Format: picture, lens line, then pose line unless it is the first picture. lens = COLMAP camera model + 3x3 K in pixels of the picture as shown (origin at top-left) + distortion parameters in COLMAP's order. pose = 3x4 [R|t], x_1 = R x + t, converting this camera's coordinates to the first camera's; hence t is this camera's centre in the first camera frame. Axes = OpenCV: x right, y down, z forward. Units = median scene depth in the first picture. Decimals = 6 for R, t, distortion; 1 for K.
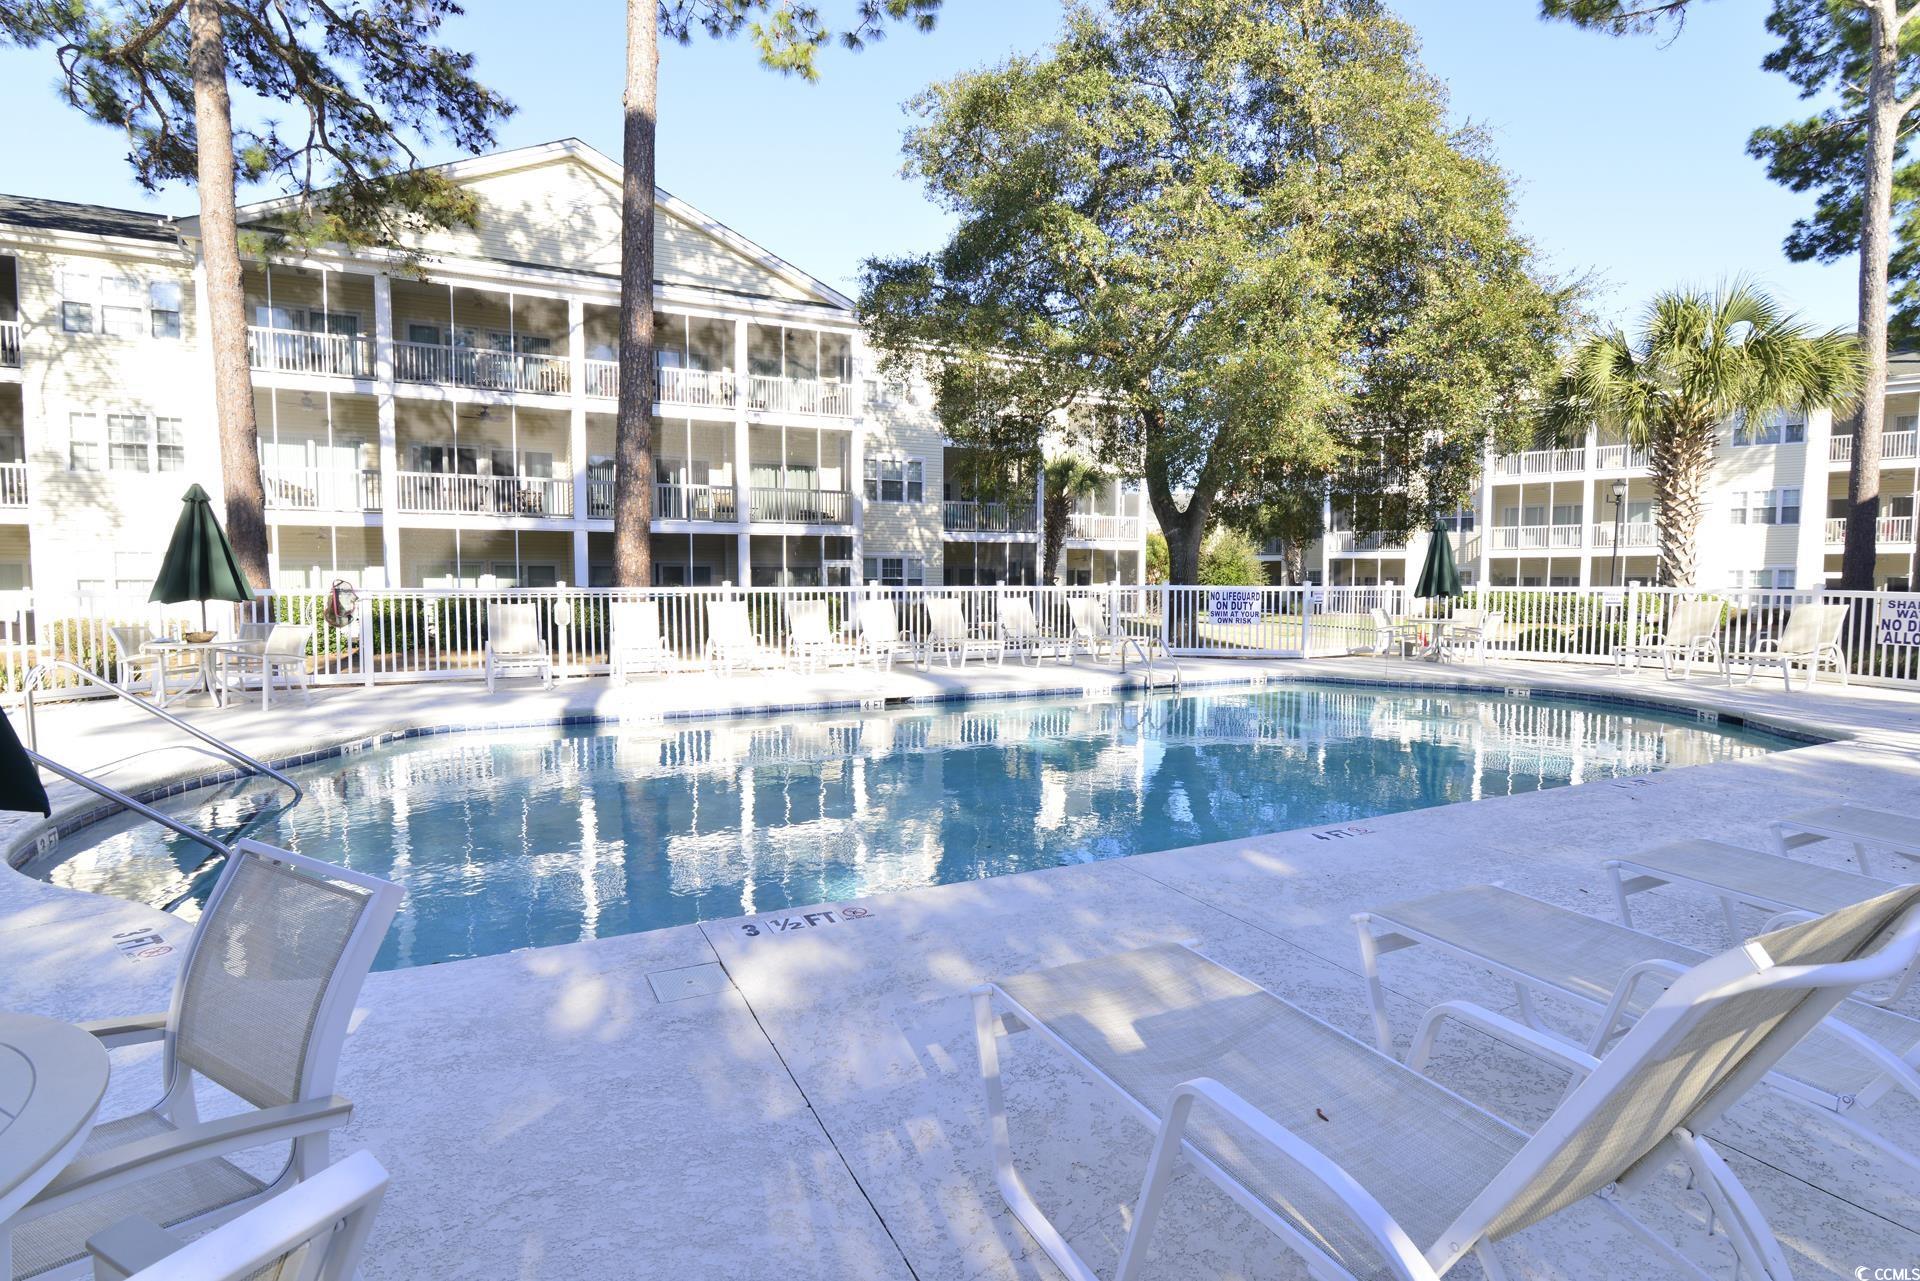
lens RADIAL K [[927.2, 0, 960.0], [0, 927.2, 640.5], [0, 0, 1]] dist [-0.002807, -0.000250]
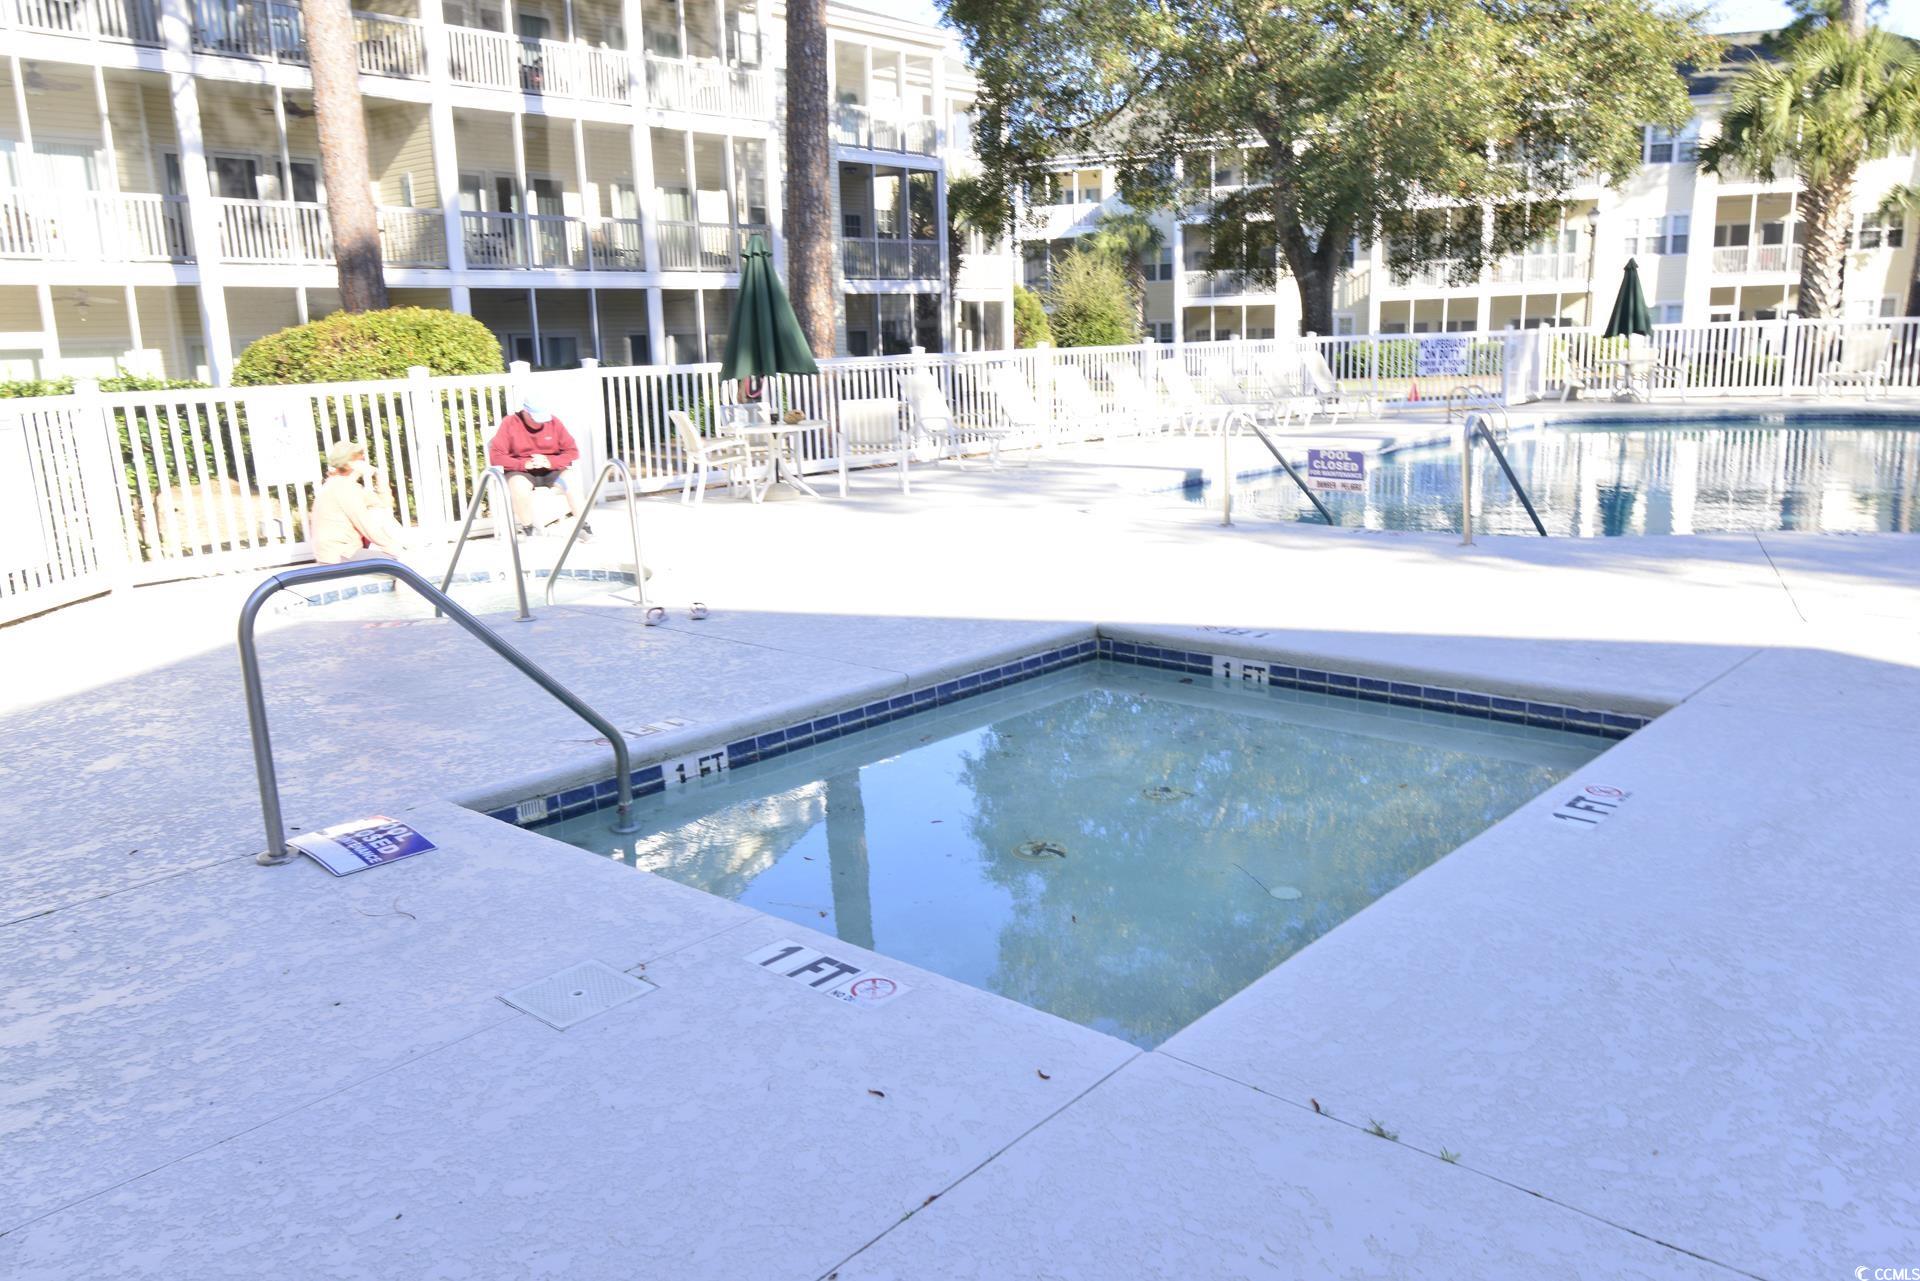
lens RADIAL K [[1381.0, 0, 960.0], [0, 1381.0, 640.5], [0, 0, 1]] dist [0.005890, -0.004160]
pose [[0.933648, -0.106782, 0.341904, -0.336394], [0.057576, 0.986858, 0.150987, 0.004585], [-0.353533, -0.121283, 0.927526, -0.081845]]
